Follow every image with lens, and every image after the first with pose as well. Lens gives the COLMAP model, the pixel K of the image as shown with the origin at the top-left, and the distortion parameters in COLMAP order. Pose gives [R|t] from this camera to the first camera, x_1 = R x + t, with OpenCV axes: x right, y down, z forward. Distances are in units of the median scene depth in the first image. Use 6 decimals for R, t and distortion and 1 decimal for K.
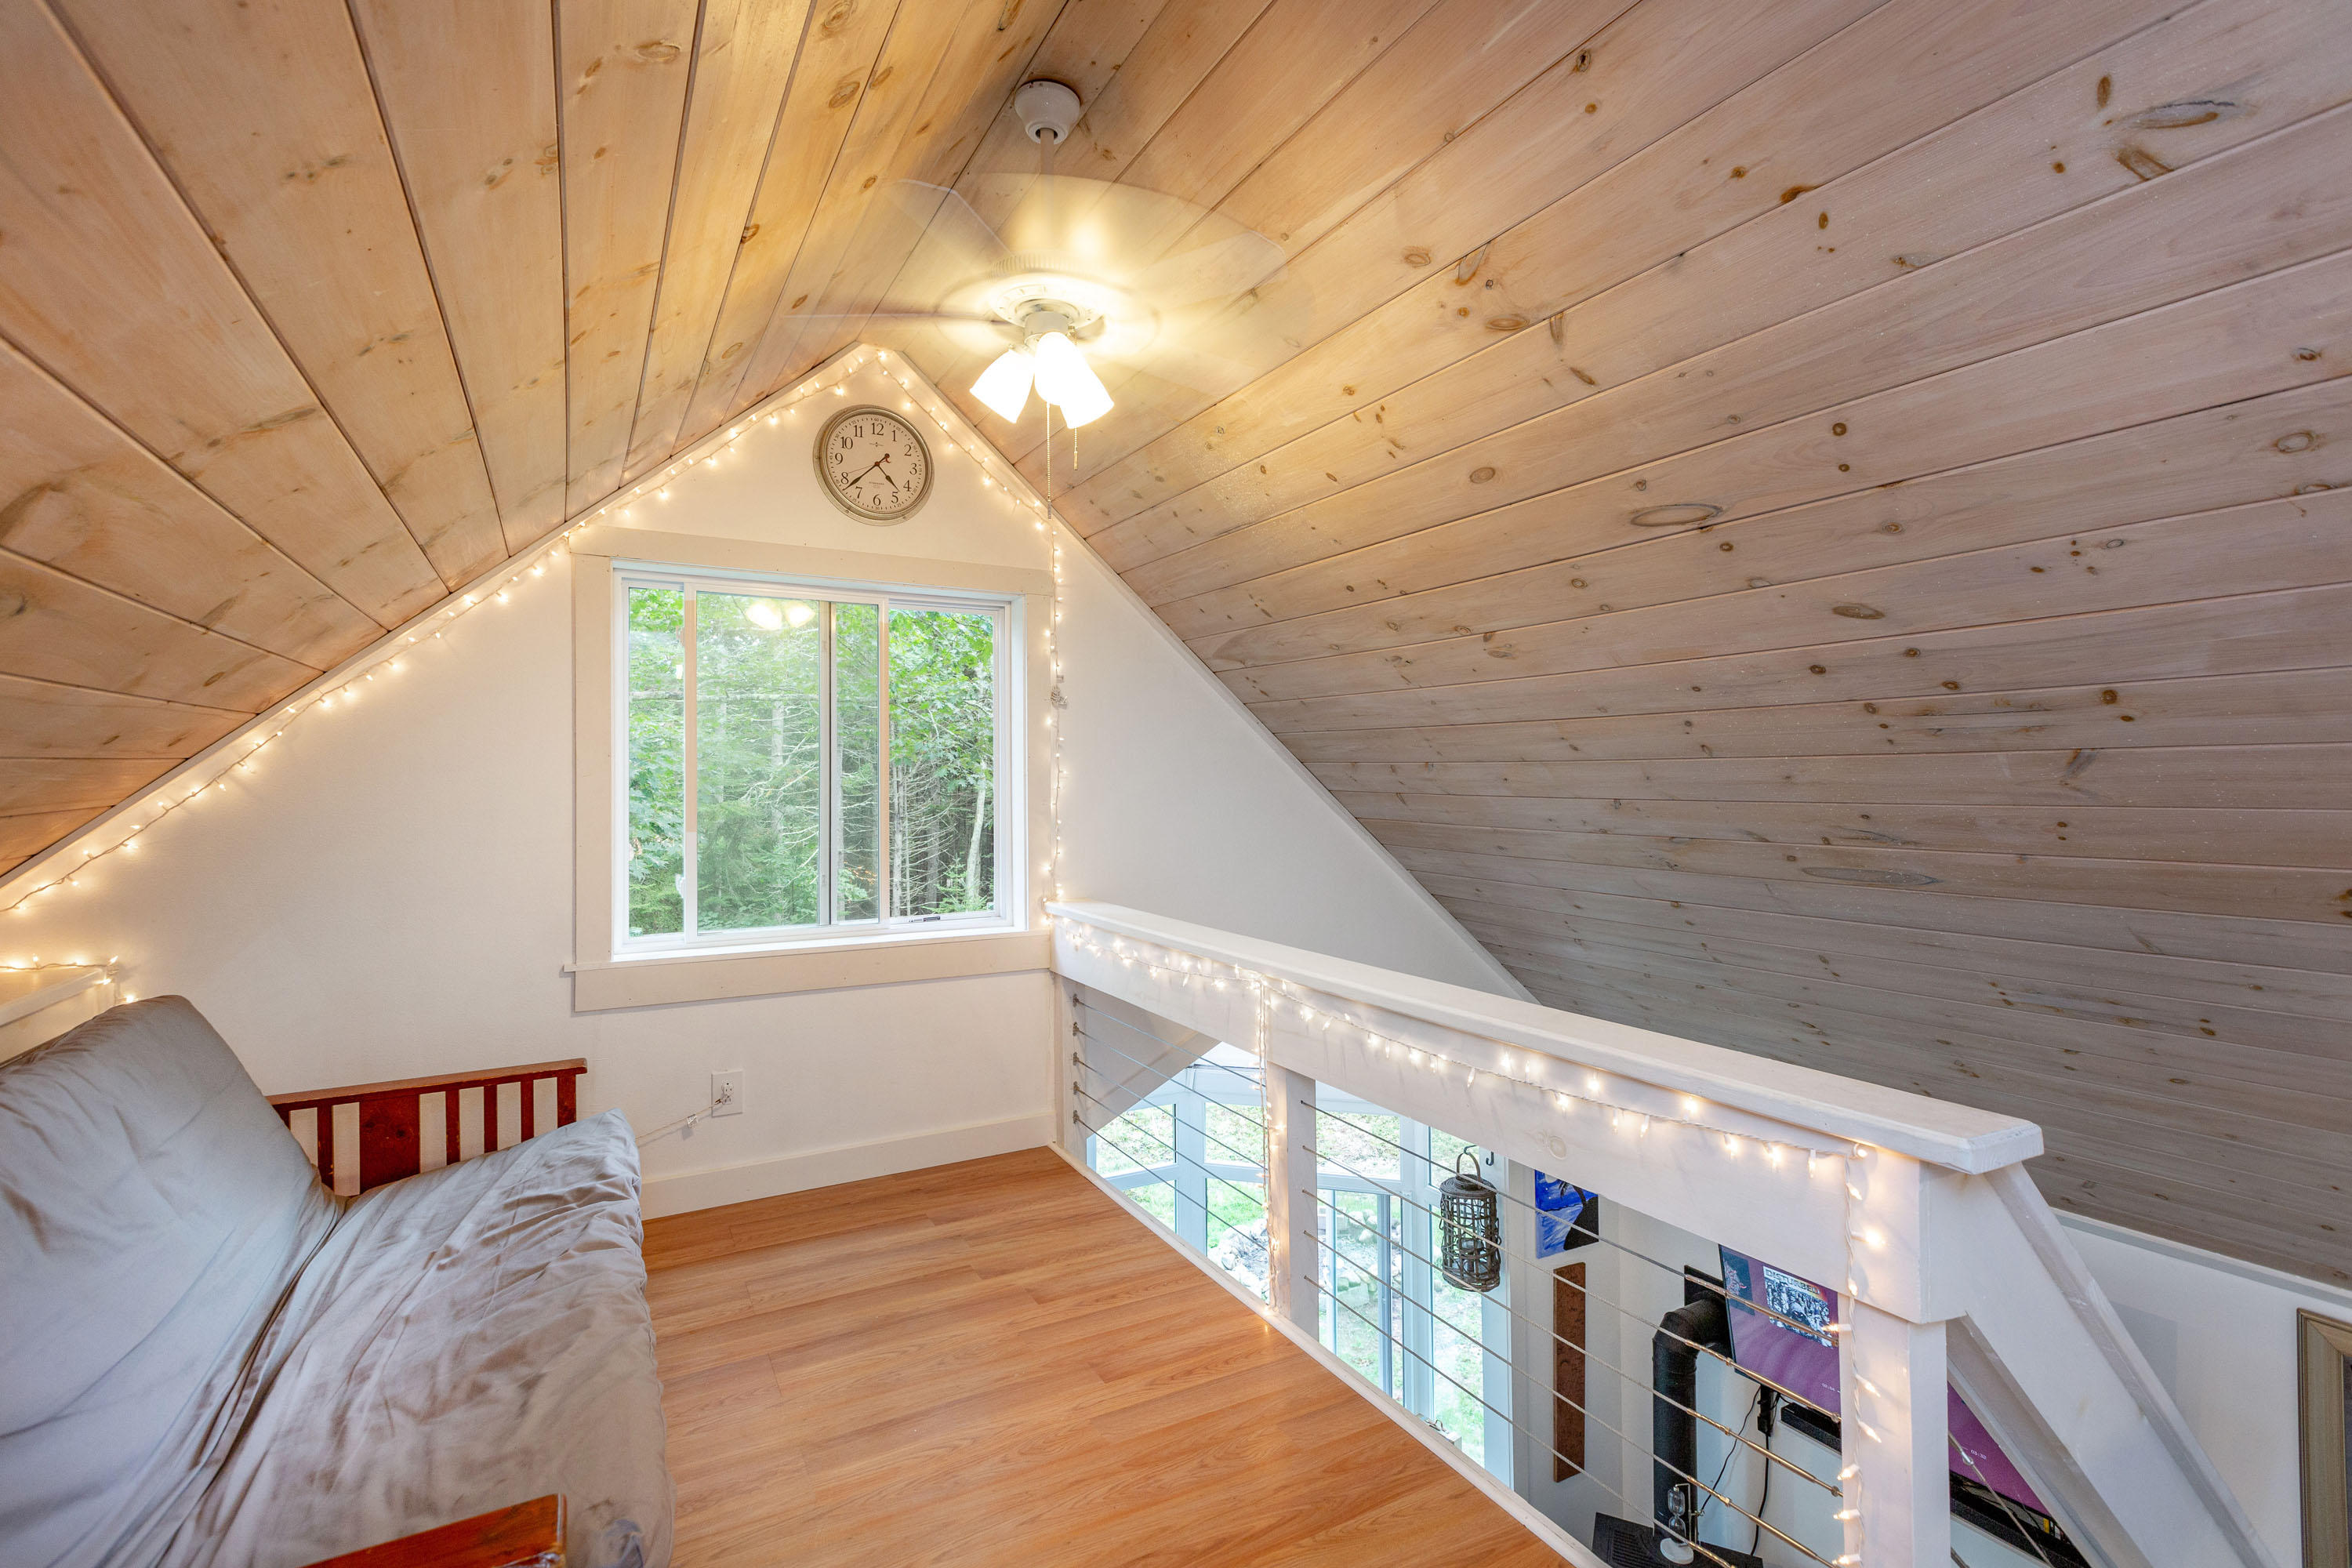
lens RADIAL K [[1009.3, 0, 1176.0], [0, 1009.3, 784.0], [0, 0, 1]] dist [0.001373, -0.000447]
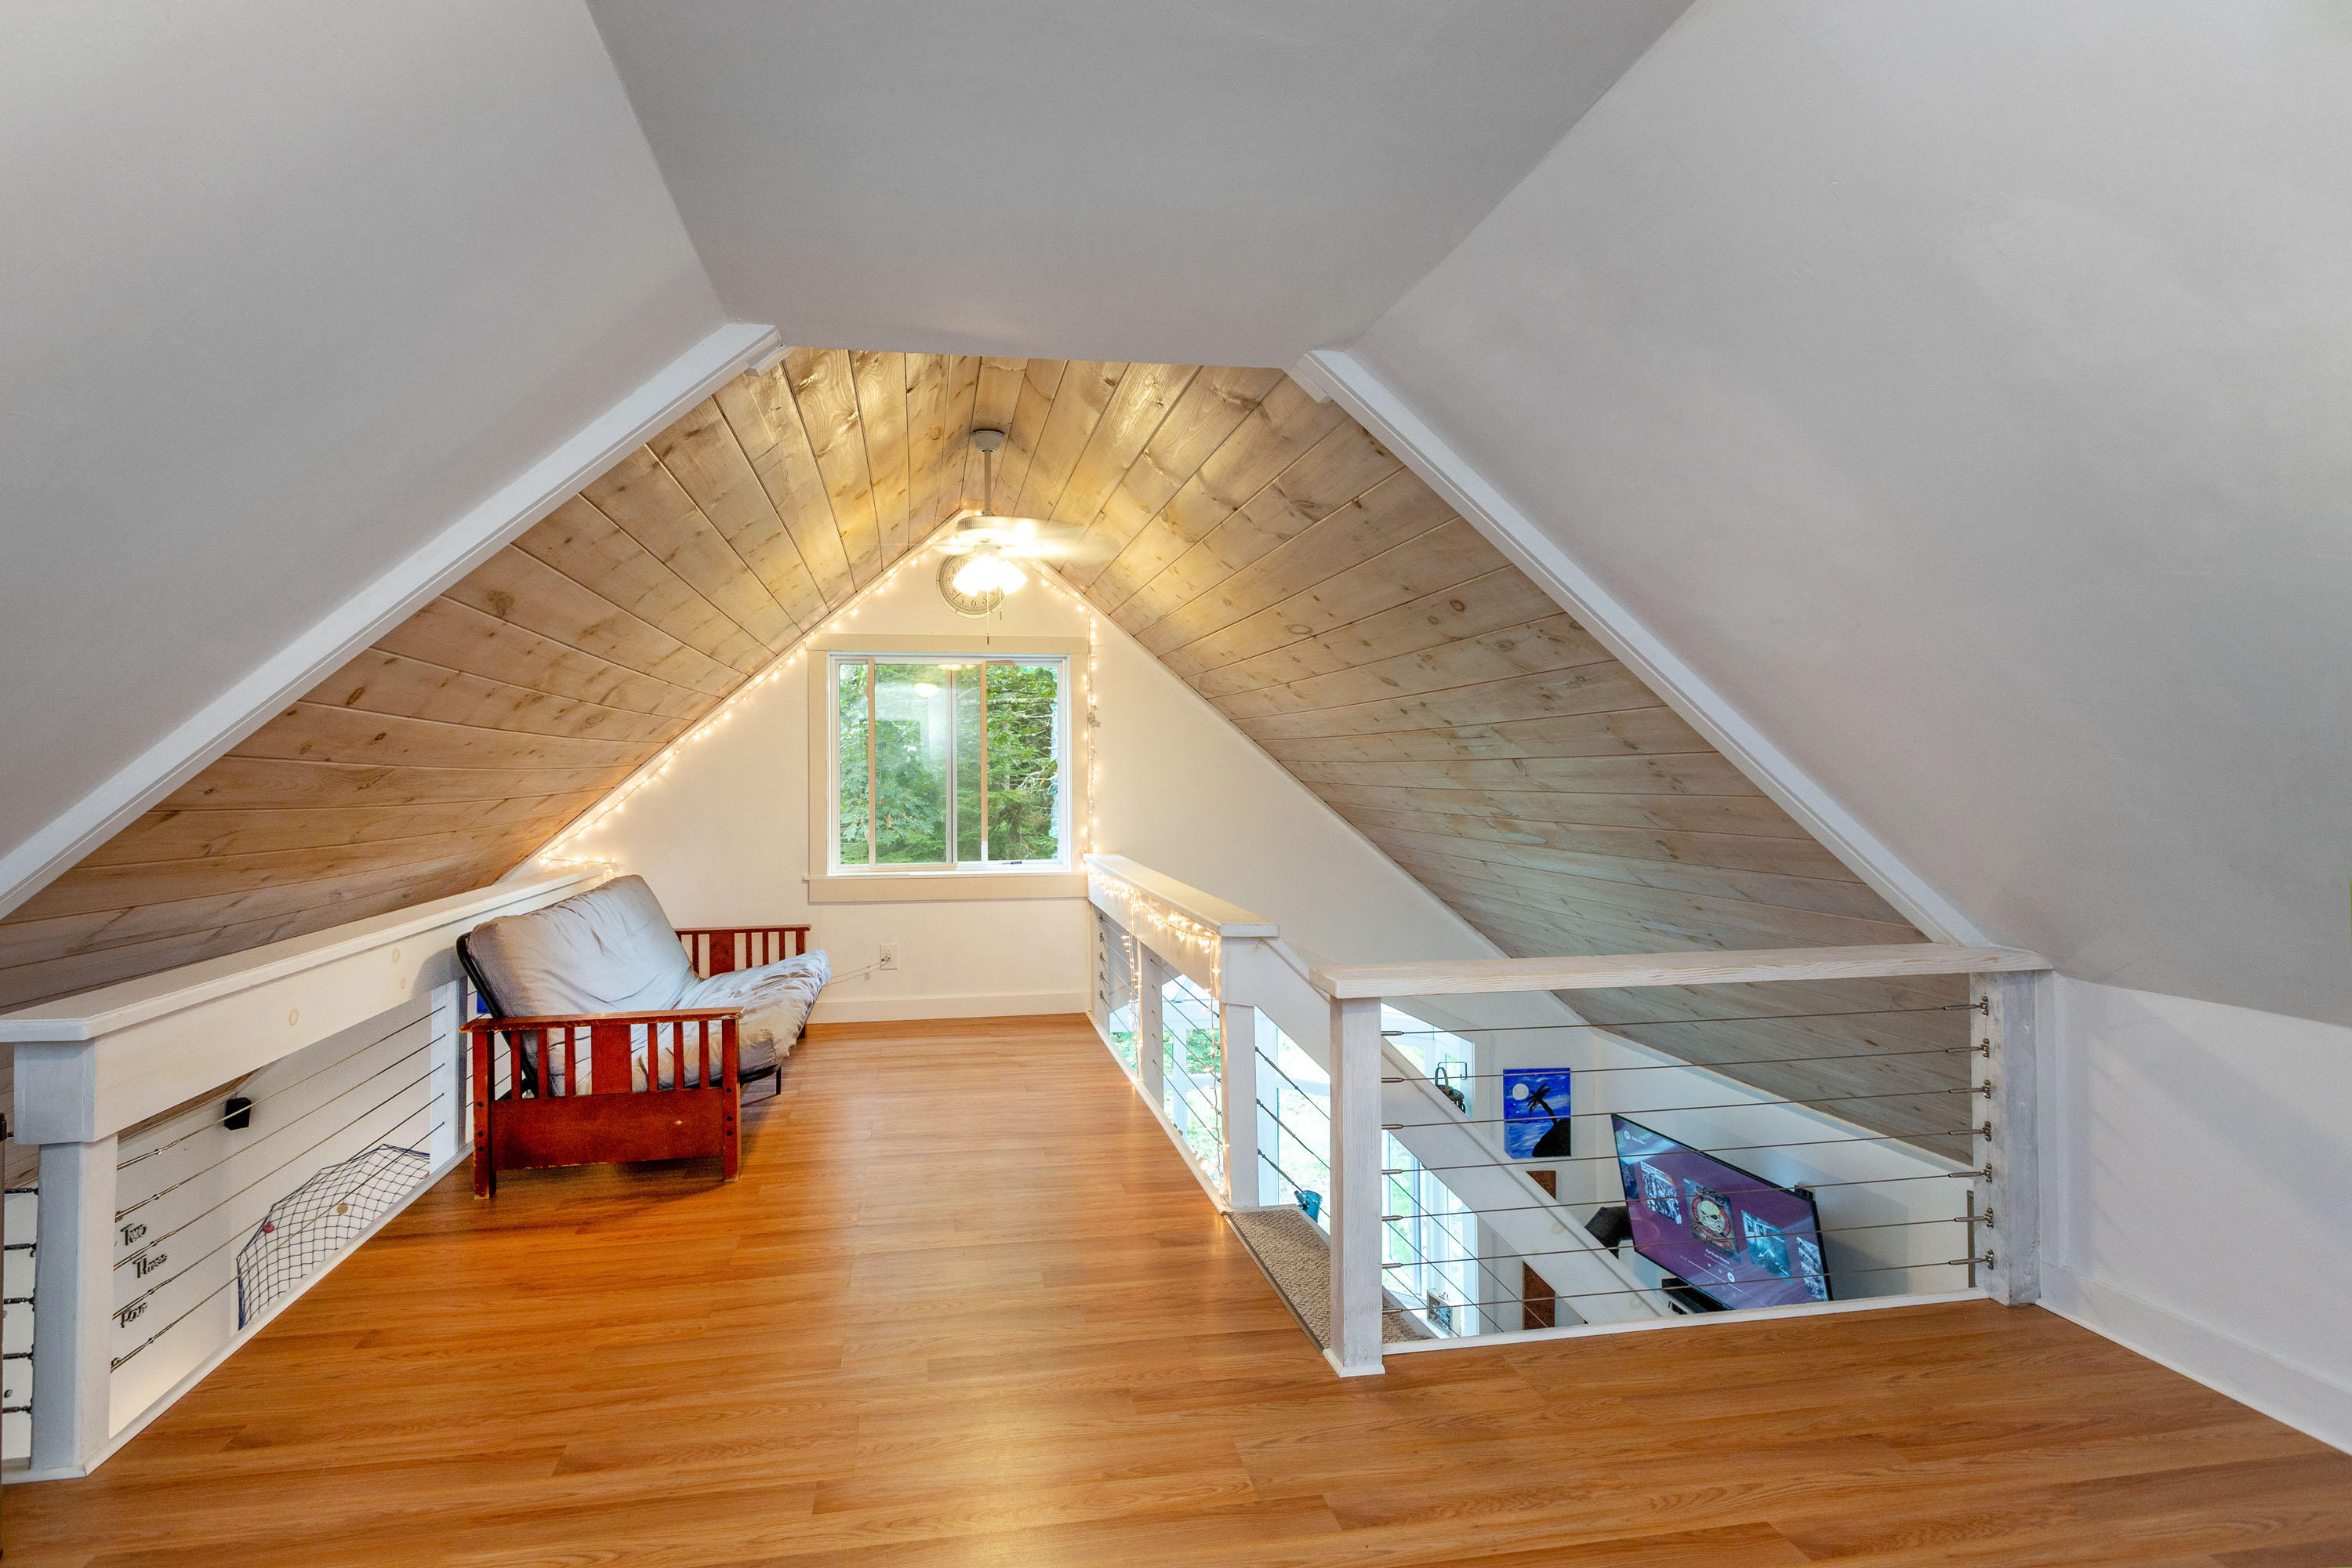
lens RADIAL K [[1148.3, 0, 1176.0], [0, 1148.3, 784.0], [0, 0, 1]] dist [-0.001269, -0.000141]
pose [[0.947697, 0.002729, -0.319161, 0.705229], [0.000411, 0.999952, 0.009769, -0.007671], [0.319172, -0.009389, 0.947650, -0.764866]]
